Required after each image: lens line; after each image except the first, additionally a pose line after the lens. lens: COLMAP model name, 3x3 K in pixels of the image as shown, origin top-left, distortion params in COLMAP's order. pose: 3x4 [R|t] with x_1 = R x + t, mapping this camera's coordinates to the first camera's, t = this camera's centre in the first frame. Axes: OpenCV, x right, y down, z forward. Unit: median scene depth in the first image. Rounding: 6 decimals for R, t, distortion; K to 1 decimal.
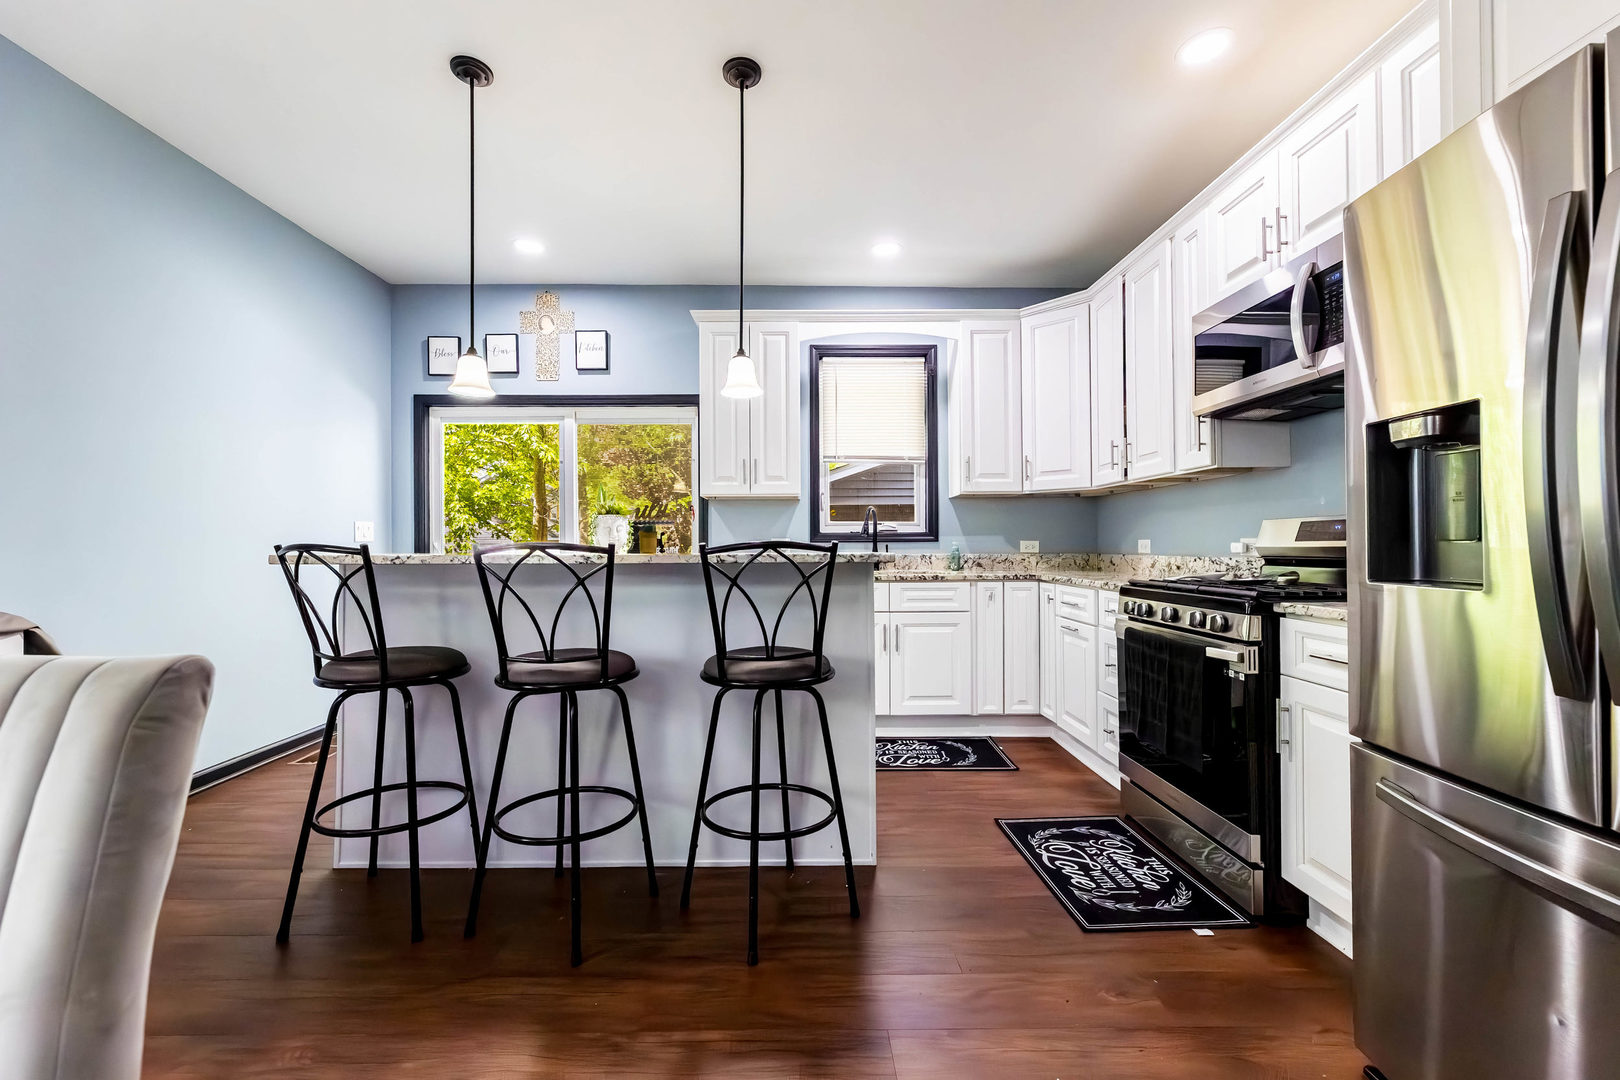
lens RADIAL K [[642.8, 0, 810.0], [0, 642.8, 540.0], [0, 0, 1]] dist [0.000153, 0.000013]
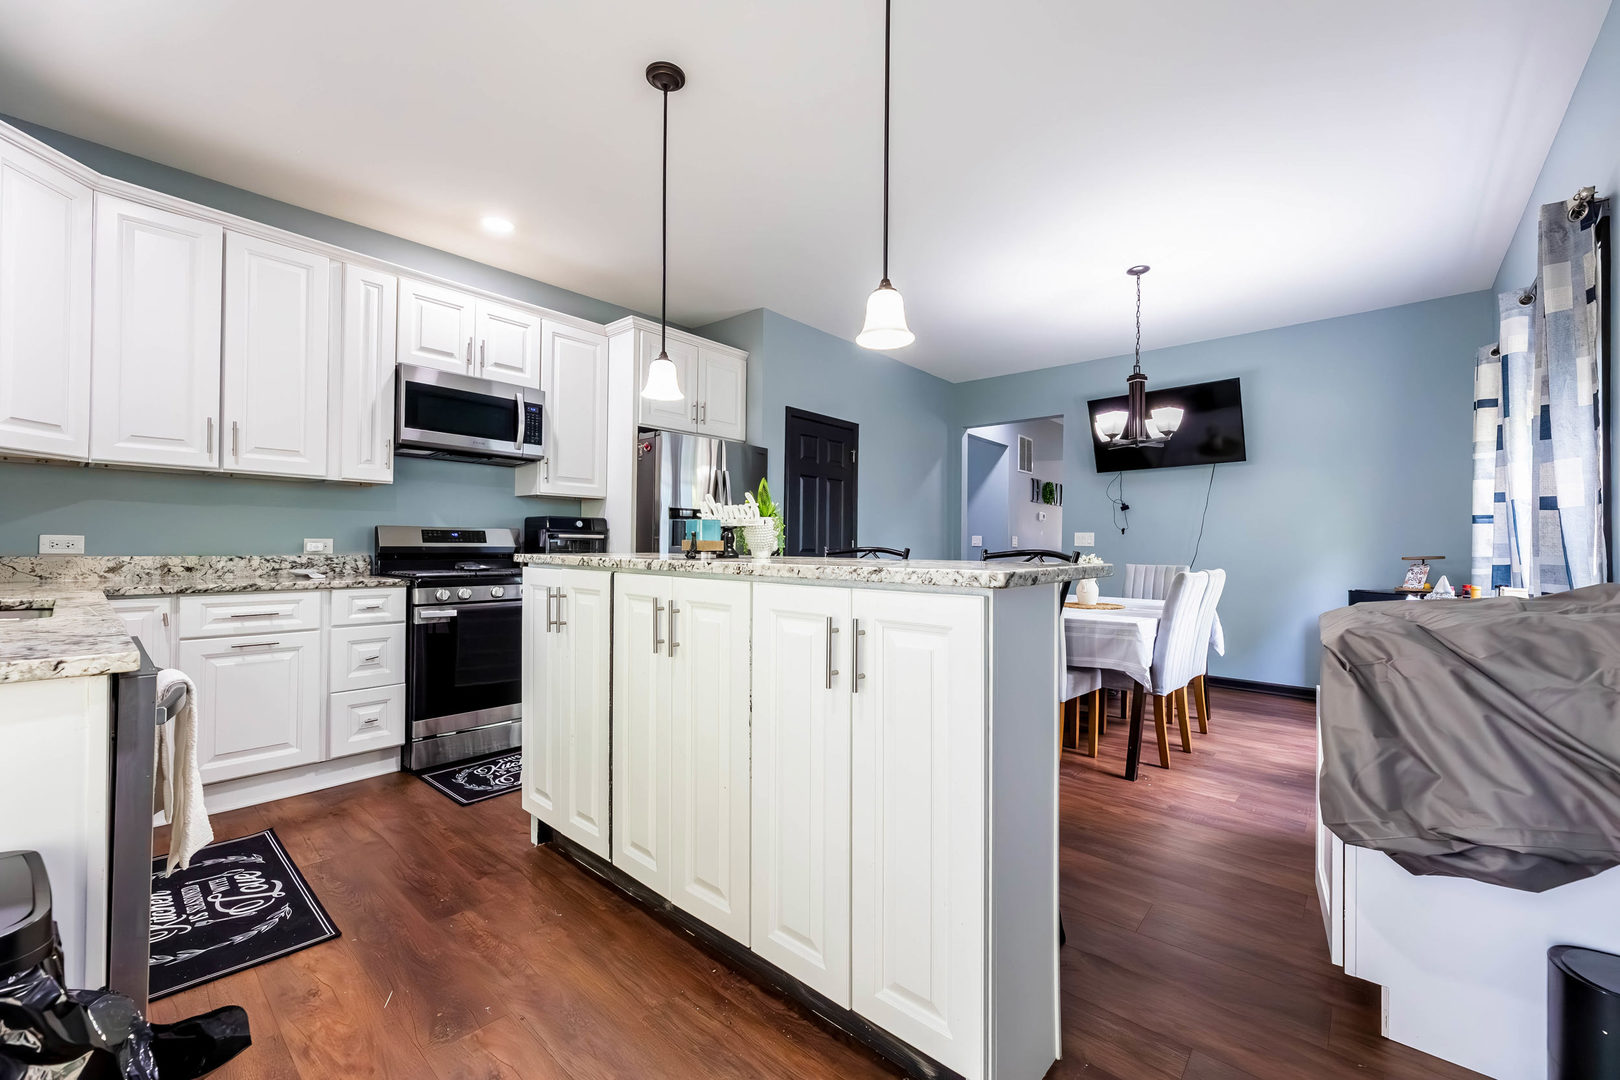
lens RADIAL K [[642.8, 0, 810.0], [0, 642.8, 540.0], [0, 0, 1]] dist [0.000153, 0.000013]
pose [[-0.744570, 0.010075, 0.667469, -0.714105], [-0.007444, 0.999699, -0.023393, 0.019309], [-0.667503, -0.022386, -0.744270, 1.201402]]
